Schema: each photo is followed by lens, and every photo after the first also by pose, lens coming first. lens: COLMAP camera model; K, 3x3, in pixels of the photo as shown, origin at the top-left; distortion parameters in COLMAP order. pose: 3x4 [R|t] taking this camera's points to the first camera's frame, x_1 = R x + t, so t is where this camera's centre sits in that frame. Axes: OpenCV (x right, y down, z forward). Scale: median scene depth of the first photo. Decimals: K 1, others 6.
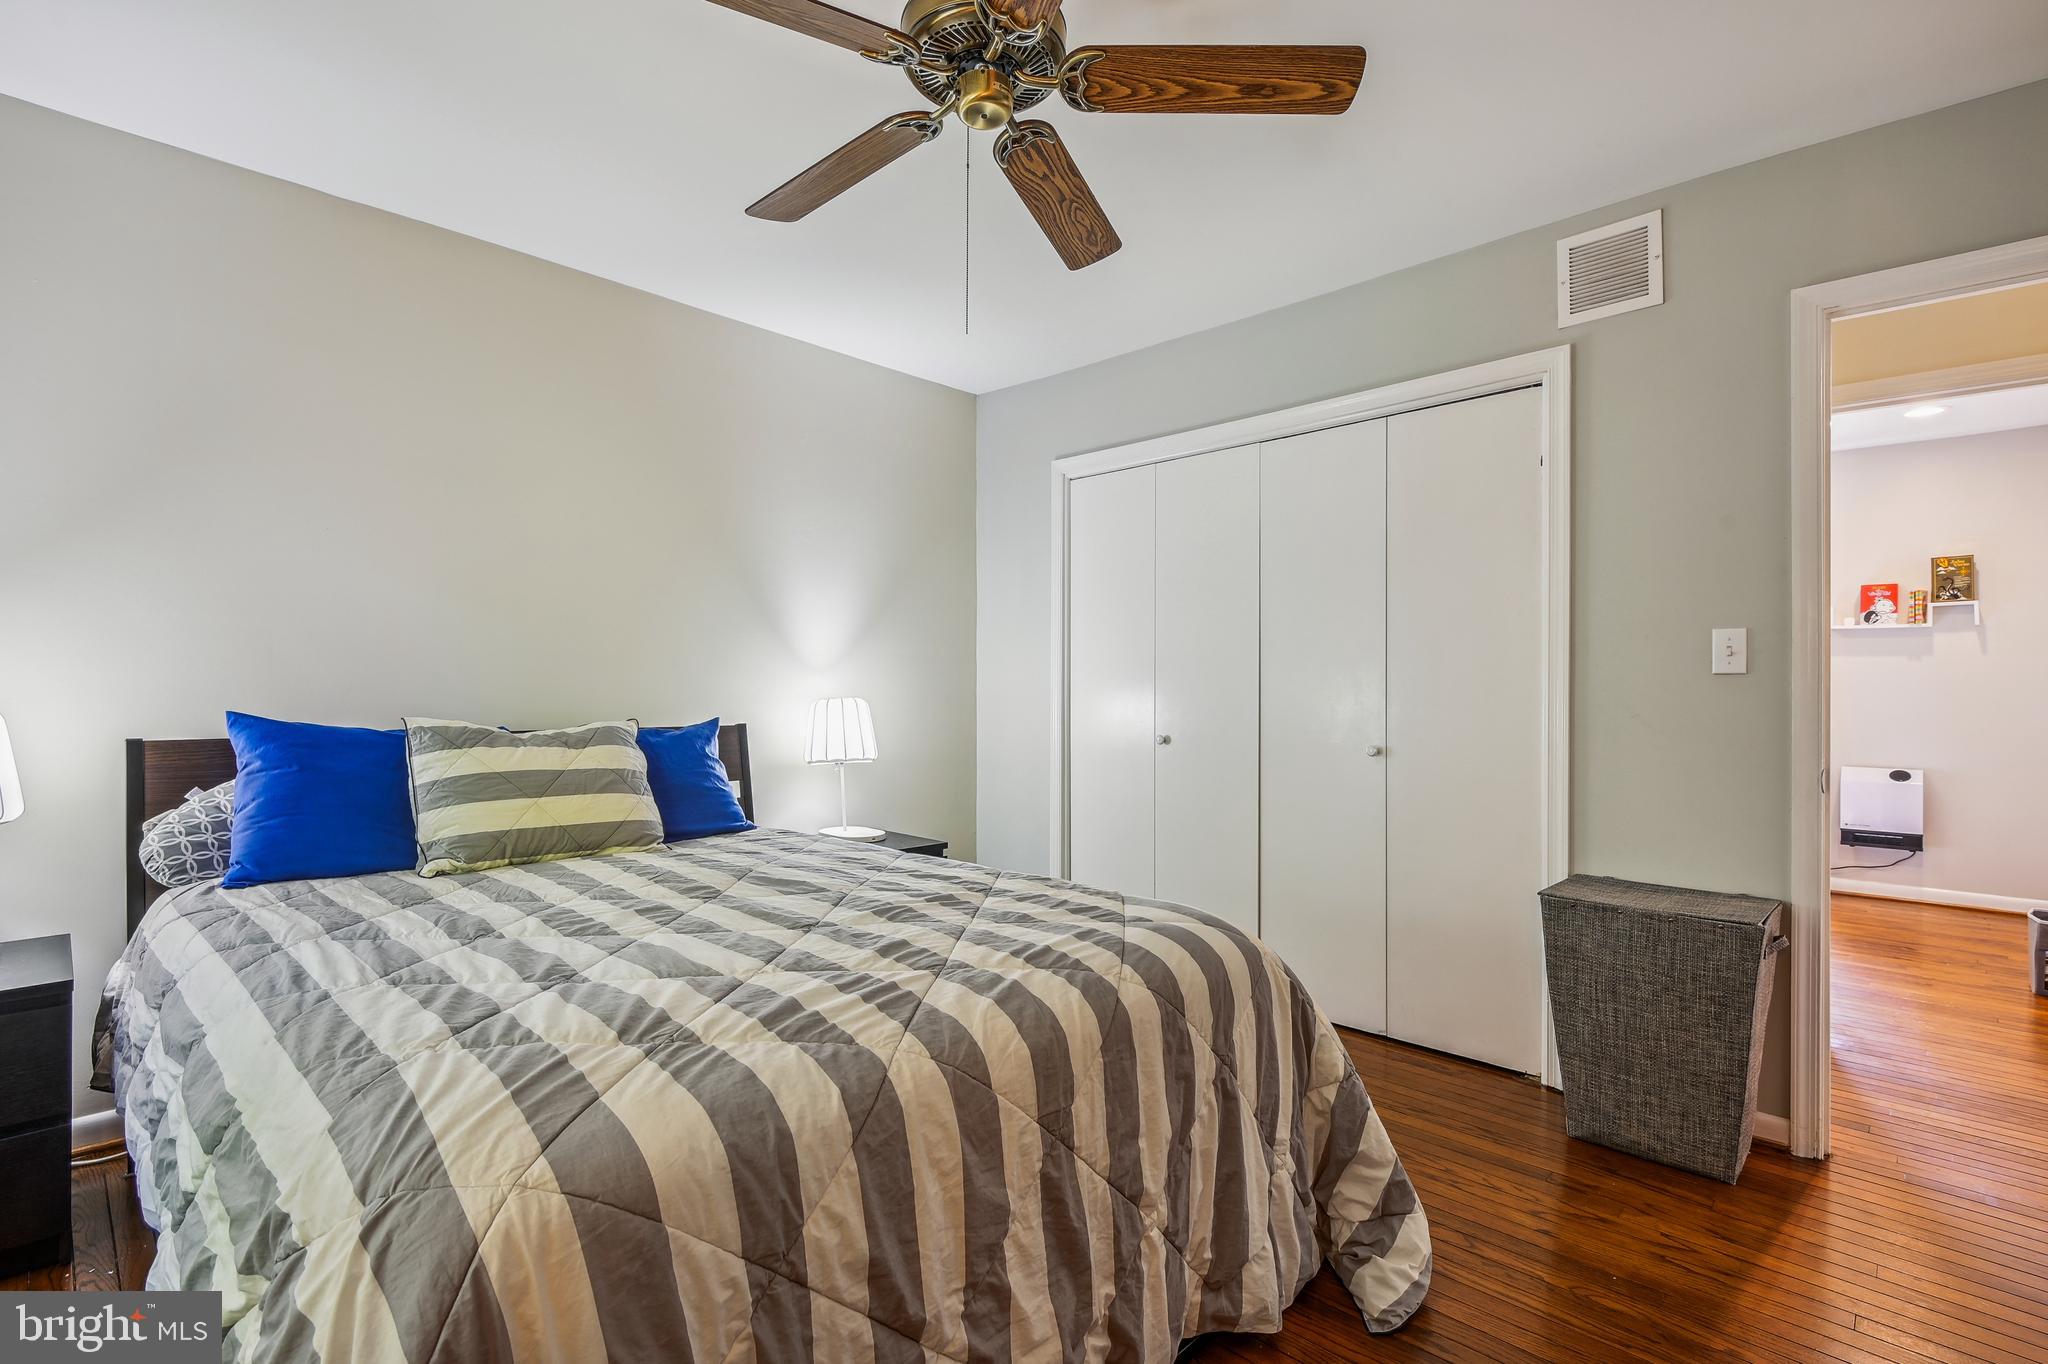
lens RADIAL K [[943.2, 0, 1022.9], [0, 943.2, 691.3], [0, 0, 1]] dist [0.001857, 0.000332]
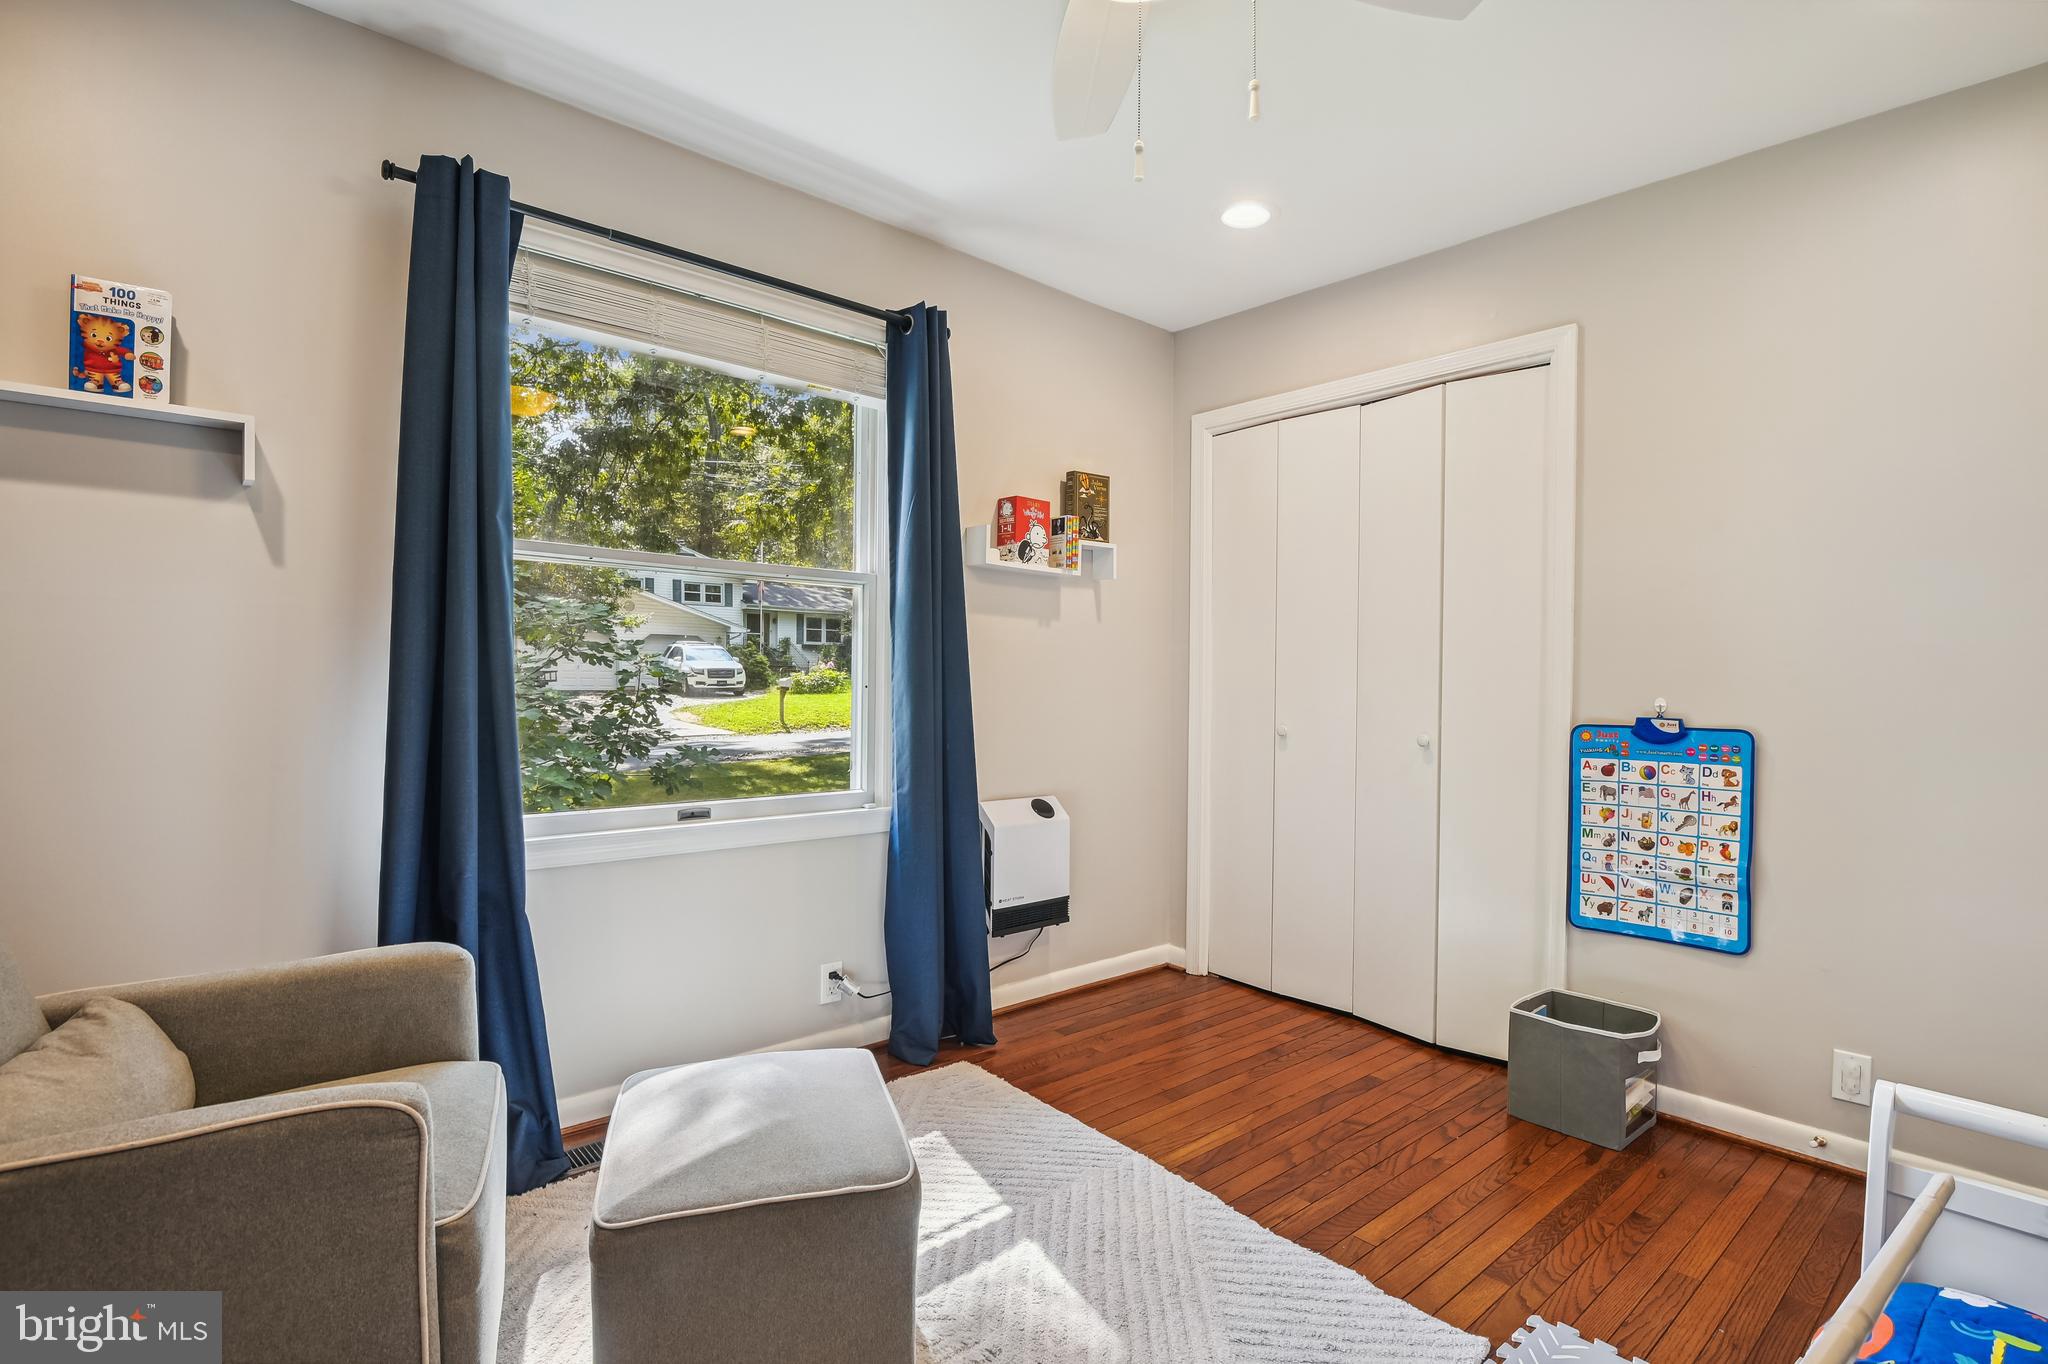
lens RADIAL K [[996.0, 0, 1025.1], [0, 996.0, 681.6], [0, 0, 1]] dist [-0.000038, 0.000004]
pose [[0.080140, -0.002795, 0.996780, 0.256539], [-0.015941, 0.999865, 0.004085, 0.002475], [-0.996656, -0.016217, 0.080084, 0.926233]]
